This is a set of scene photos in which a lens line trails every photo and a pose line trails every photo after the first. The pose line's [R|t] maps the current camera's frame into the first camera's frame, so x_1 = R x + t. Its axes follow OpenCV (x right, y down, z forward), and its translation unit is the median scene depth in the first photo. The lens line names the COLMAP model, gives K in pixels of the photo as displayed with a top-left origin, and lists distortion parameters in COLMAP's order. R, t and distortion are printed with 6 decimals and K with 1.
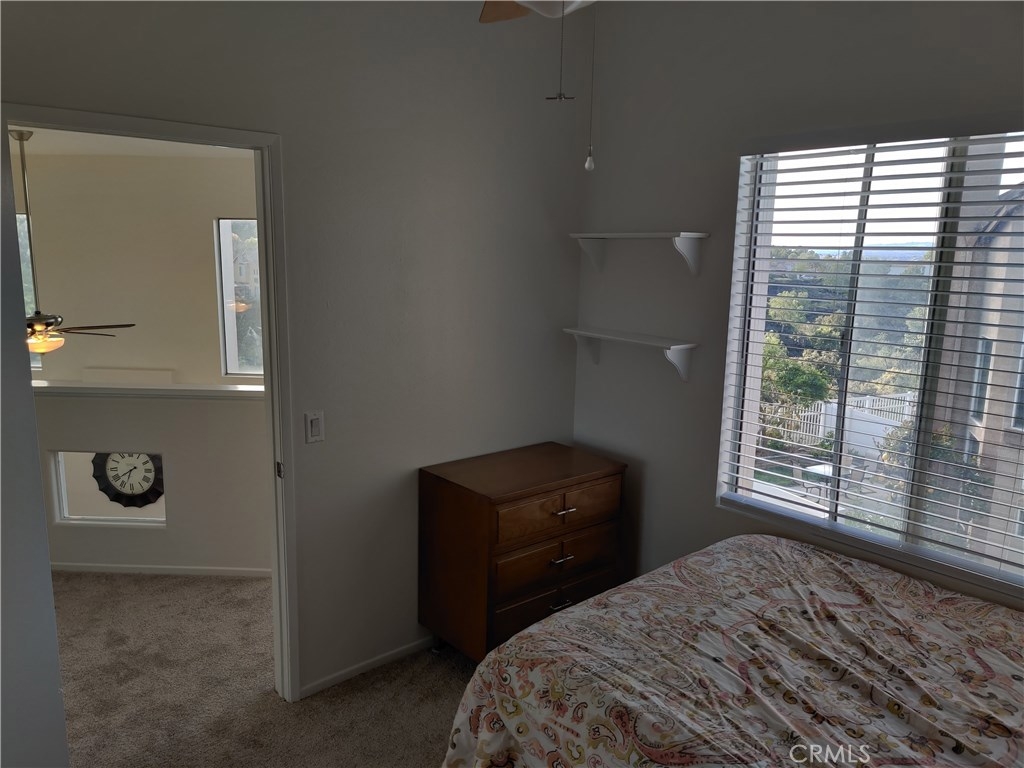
lens RADIAL K [[774.5, 0, 512.7], [0, 774.5, 390.6], [0, 0, 1]] dist [0.035681, -0.007496]
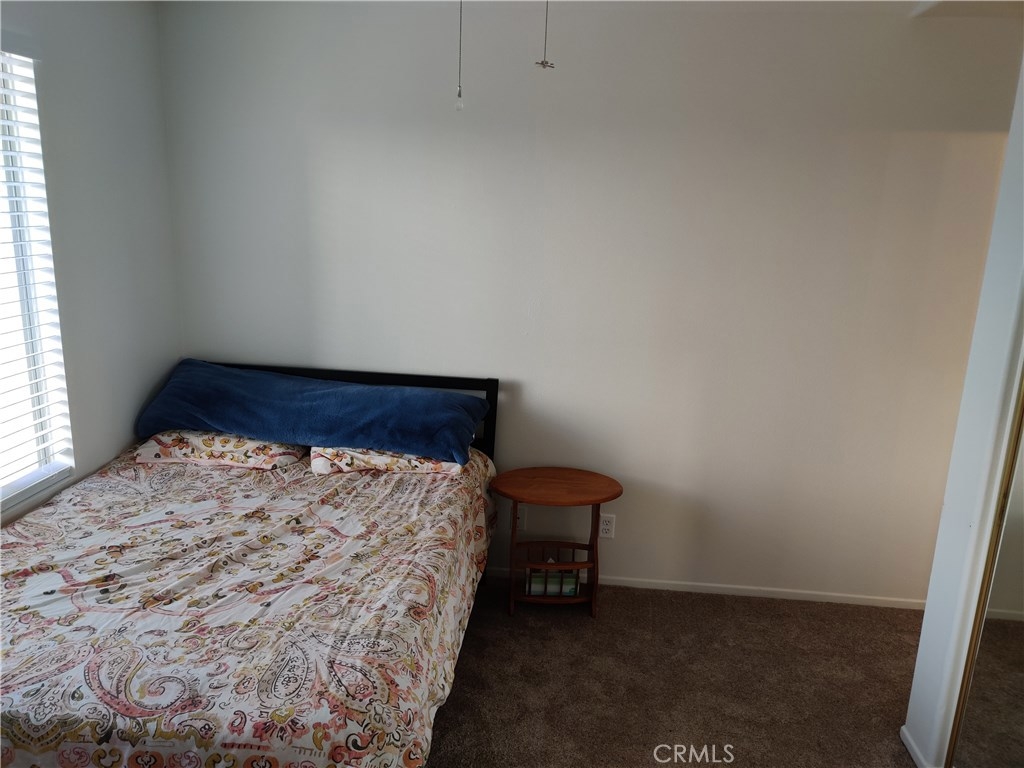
lens RADIAL K [[786.8, 0, 512.0], [0, 786.8, 384.0], [0, 0, 1]] dist [0.007409, 0.000376]
pose [[-0.693287, -0.208827, 0.689742, -0.557581], [0.085917, 0.926320, 0.366811, -0.239638], [-0.715522, 0.313566, -0.624264, 1.271434]]
